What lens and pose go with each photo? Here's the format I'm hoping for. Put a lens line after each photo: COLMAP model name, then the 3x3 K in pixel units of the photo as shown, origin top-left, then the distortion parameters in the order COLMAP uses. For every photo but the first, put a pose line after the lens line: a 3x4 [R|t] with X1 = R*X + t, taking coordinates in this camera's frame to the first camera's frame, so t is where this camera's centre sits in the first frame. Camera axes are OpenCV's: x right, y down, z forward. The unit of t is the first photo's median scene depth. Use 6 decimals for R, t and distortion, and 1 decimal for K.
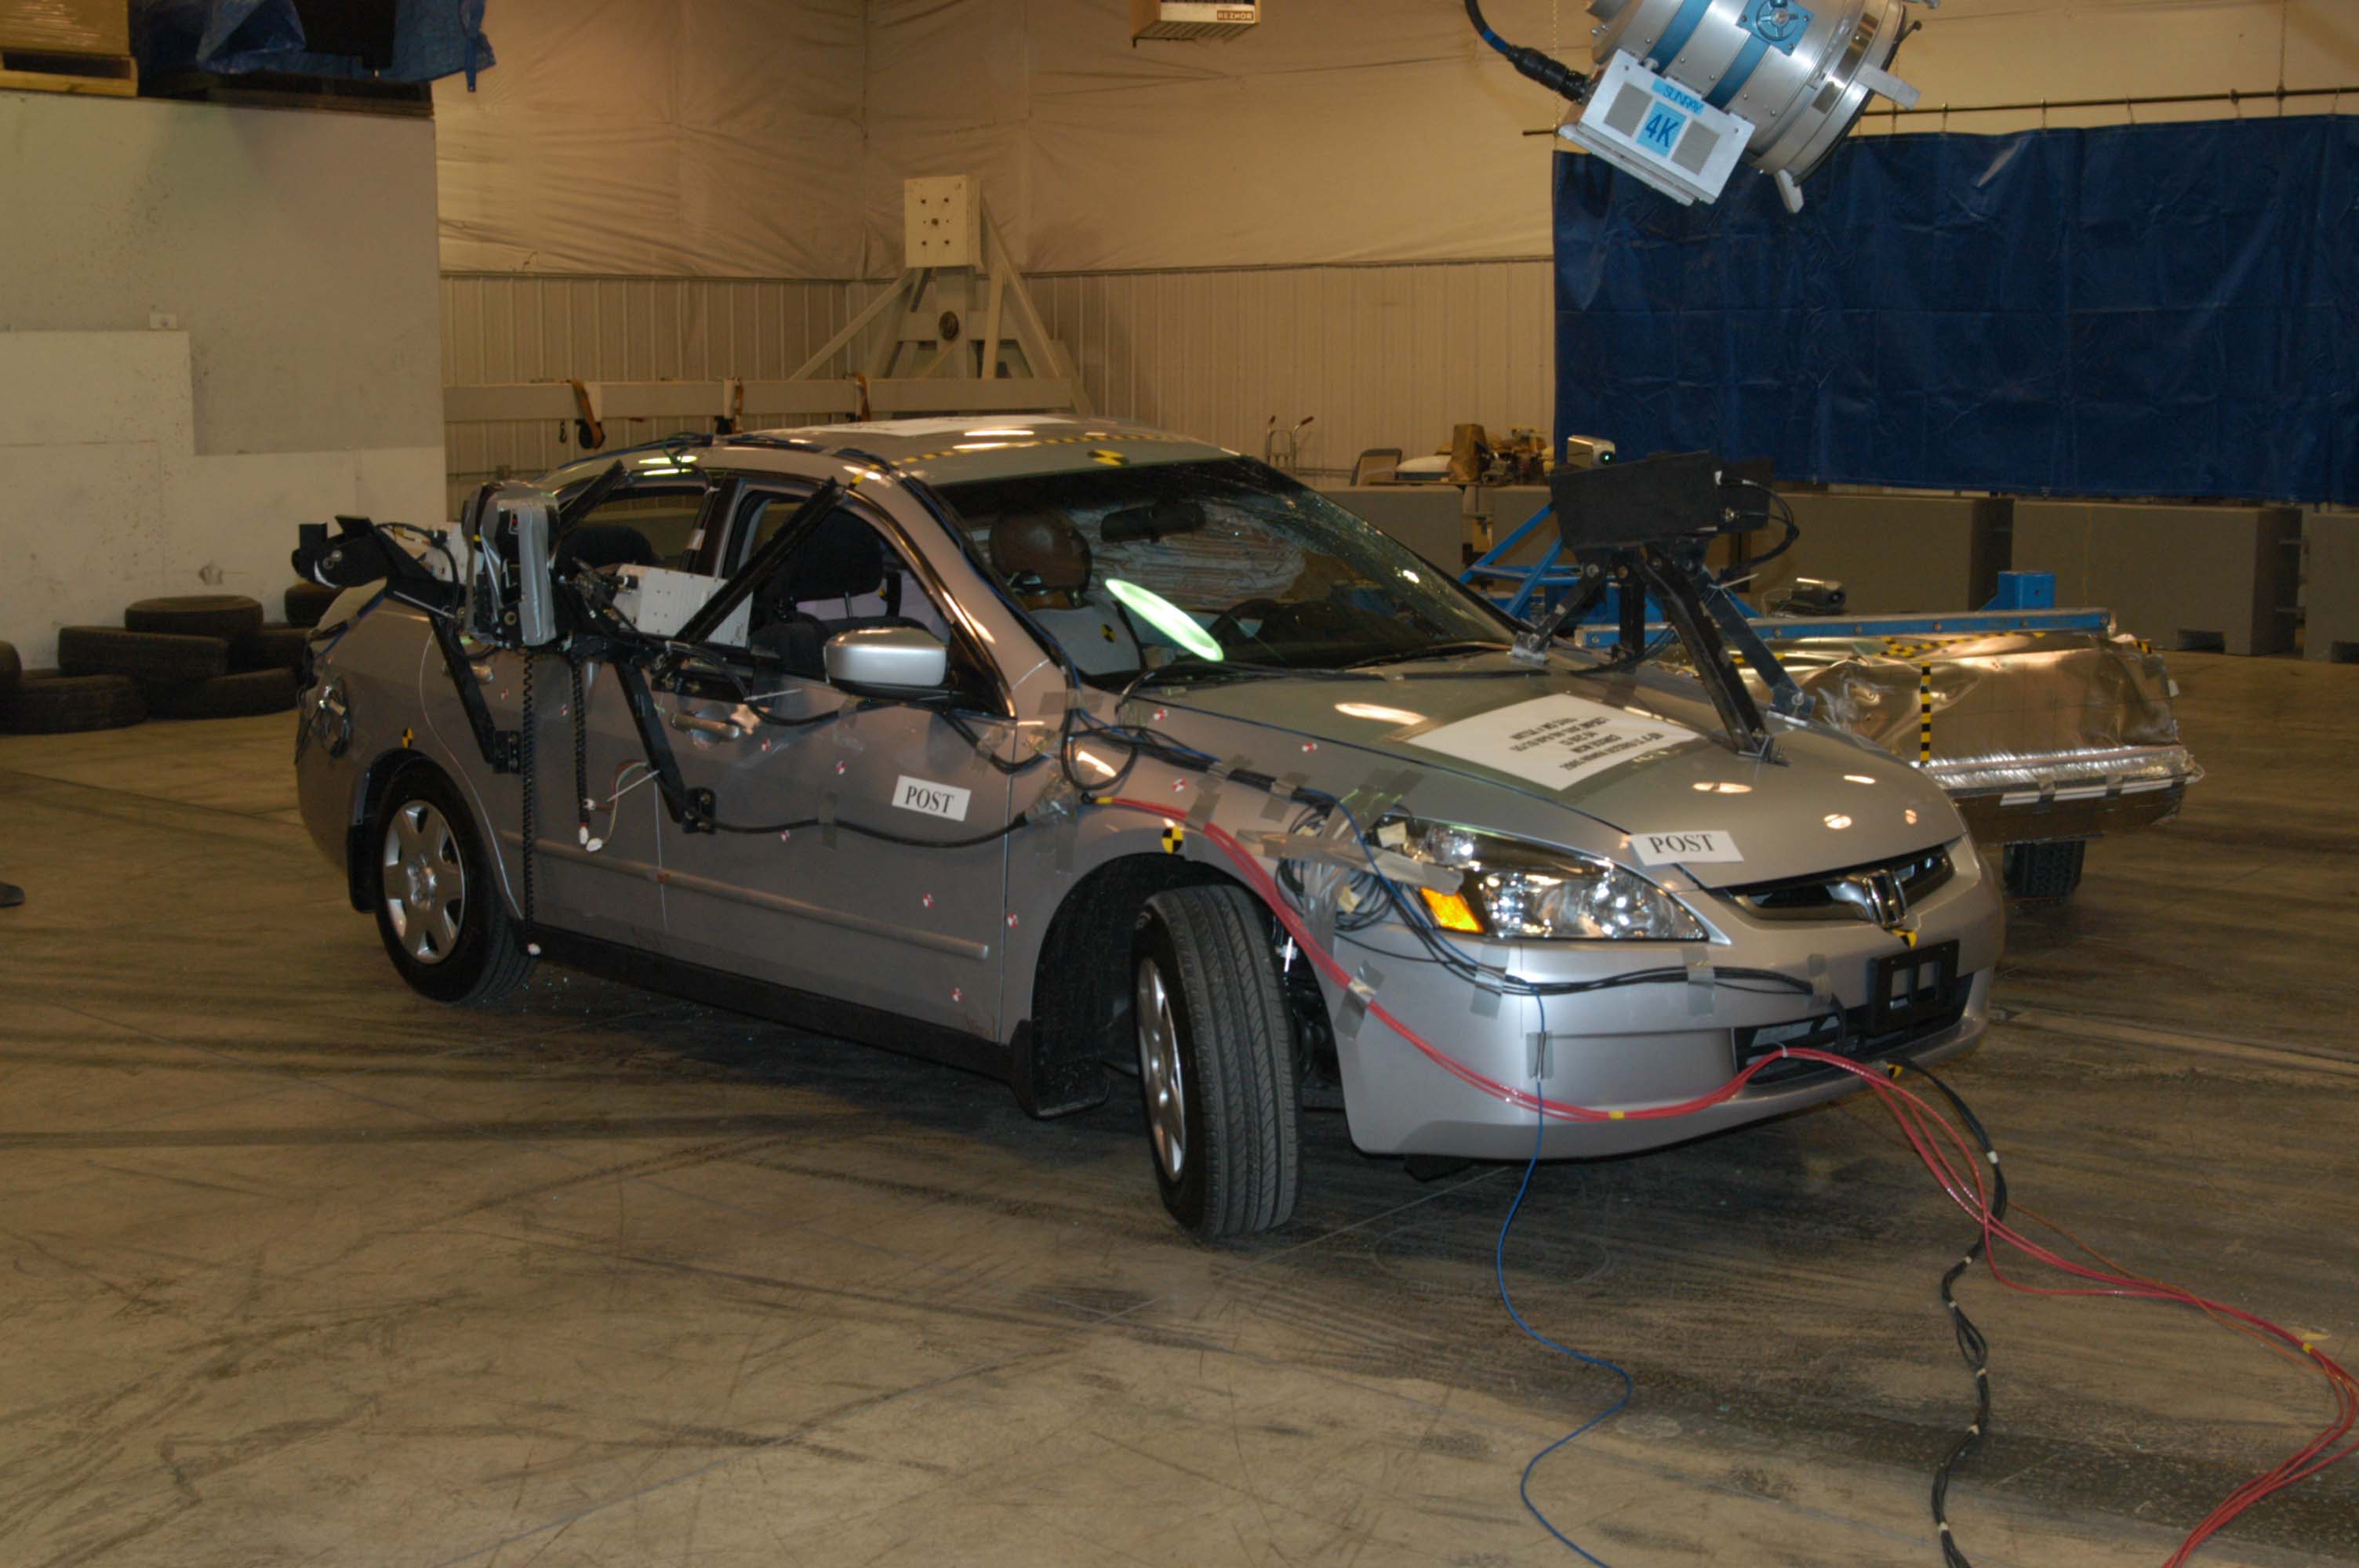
lens RADIAL K [[2880.4, 0, 1191.4], [0, 2880.4, 773.6], [0, 0, 1]] dist [-0.100079, 0.000000]
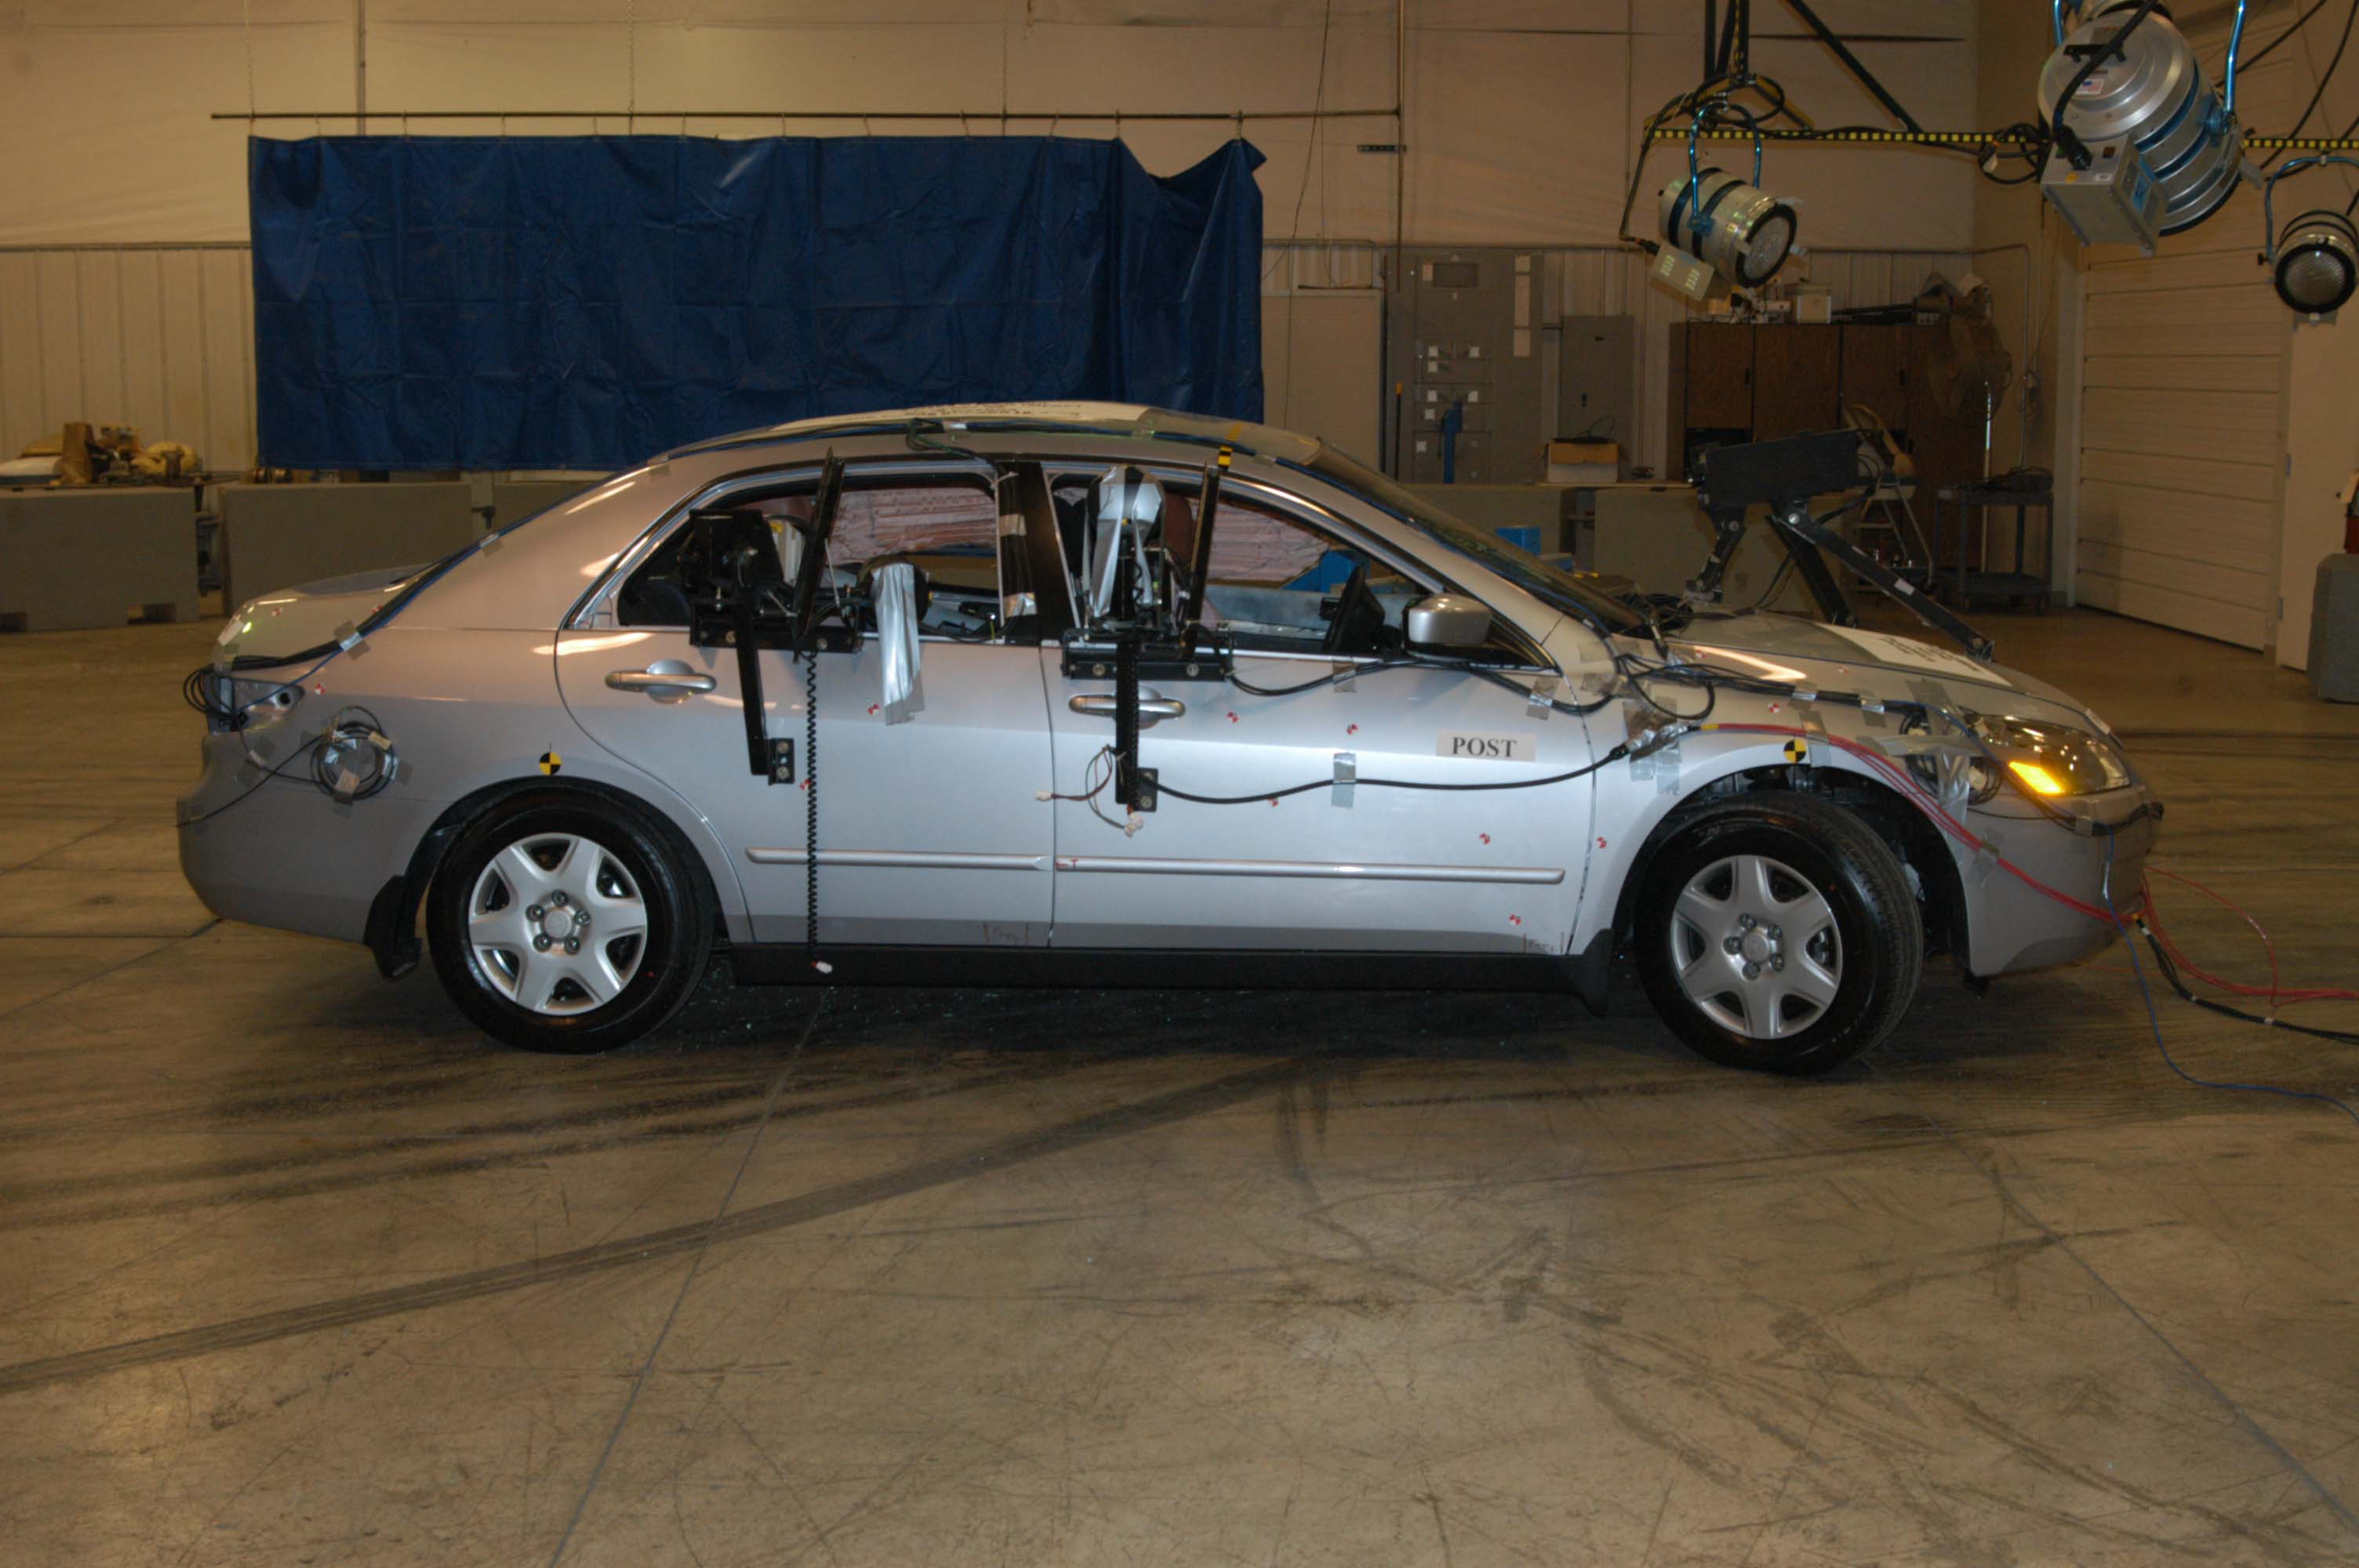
lens RADIAL K [[2880.4, 0, 1197.2], [0, 2880.4, 803.0], [0, 0, 1]] dist [-0.100079, 0.000000]
pose [[0.731983, -0.096716, 0.674423, -0.365846], [0.087961, 0.995004, 0.047221, -0.012703], [-0.675621, 0.024758, 0.736833, 0.102712]]
